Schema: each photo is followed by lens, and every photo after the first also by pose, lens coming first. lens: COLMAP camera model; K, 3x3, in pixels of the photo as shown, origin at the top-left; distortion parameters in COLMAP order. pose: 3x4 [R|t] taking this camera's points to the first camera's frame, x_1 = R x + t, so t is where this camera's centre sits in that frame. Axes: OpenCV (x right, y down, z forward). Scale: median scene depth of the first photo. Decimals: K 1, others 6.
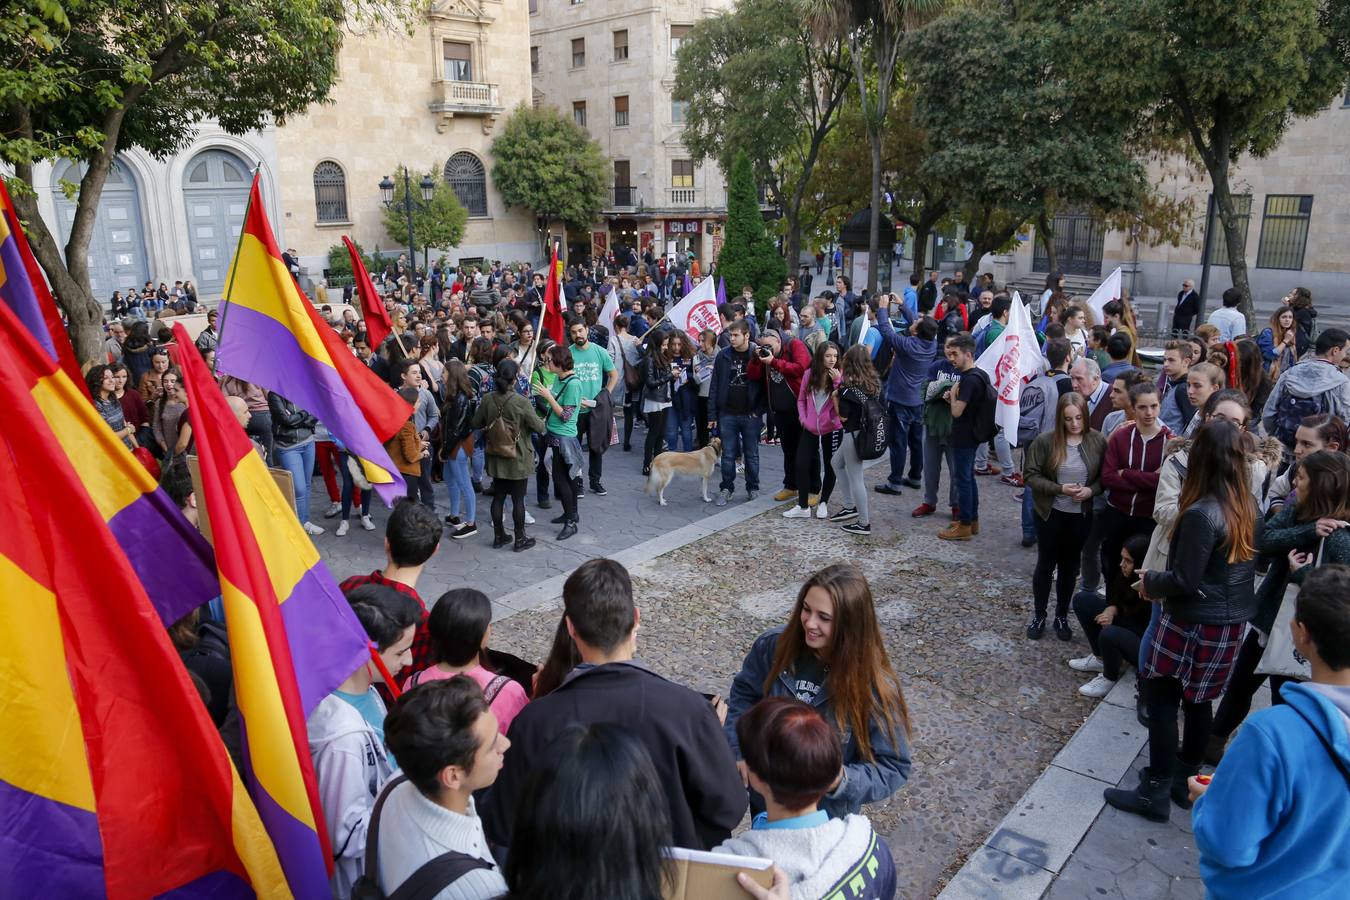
lens RADIAL K [[1005.1, 0, 675.0], [0, 1005.1, 450.0], [0, 0, 1]] dist [-0.087020, 0.049859]
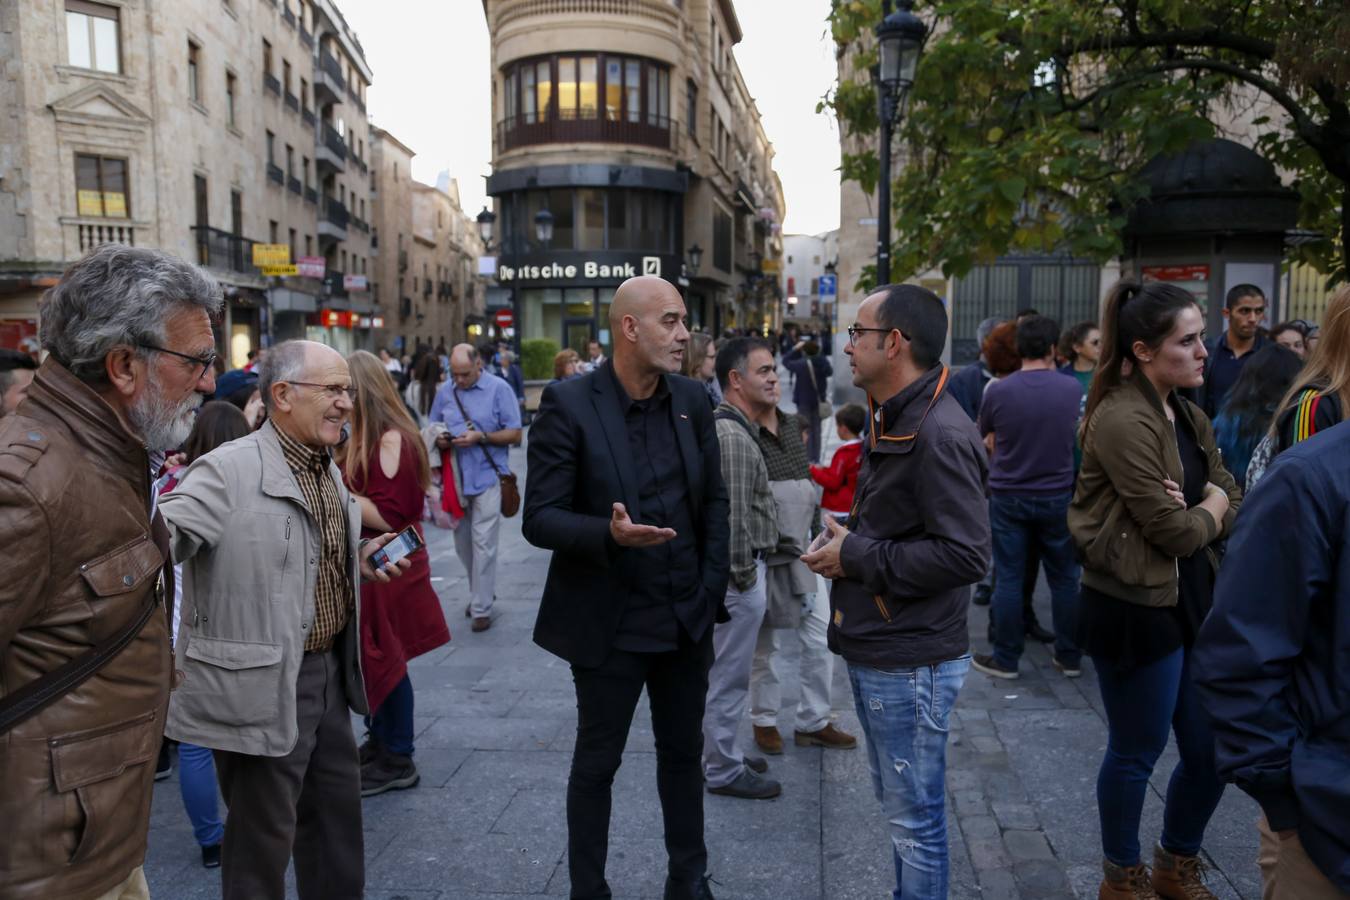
lens RADIAL K [[1027.1, 0, 639.1], [0, 1027.1, 444.8], [0, 0, 1]] dist [-0.073488, 0.070835]
pose [[0.783073, -0.057485, 0.619267, -0.109718], [0.147142, 0.984575, -0.094668, -0.113170], [-0.604273, 0.165252, 0.779453, 0.669457]]
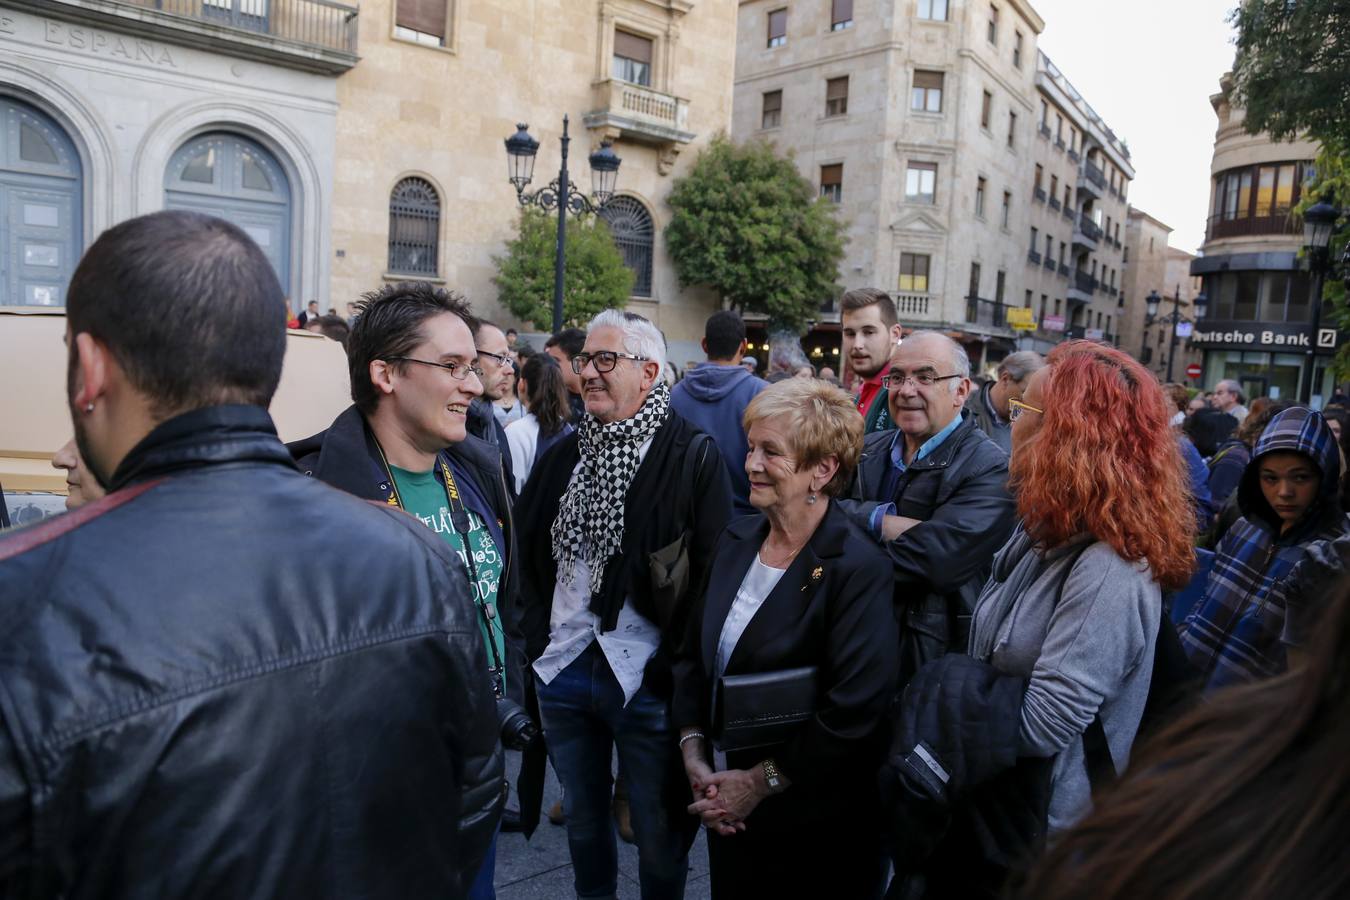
lens RADIAL K [[1005.1, 0, 675.0], [0, 1005.1, 450.0], [0, 0, 1]] dist [-0.087020, 0.049859]
pose [[0.993205, 0.082256, -0.082332, -0.114960], [-0.093007, 0.986244, -0.136644, -0.050653], [0.069960, 0.143373, 0.987193, 0.385455]]
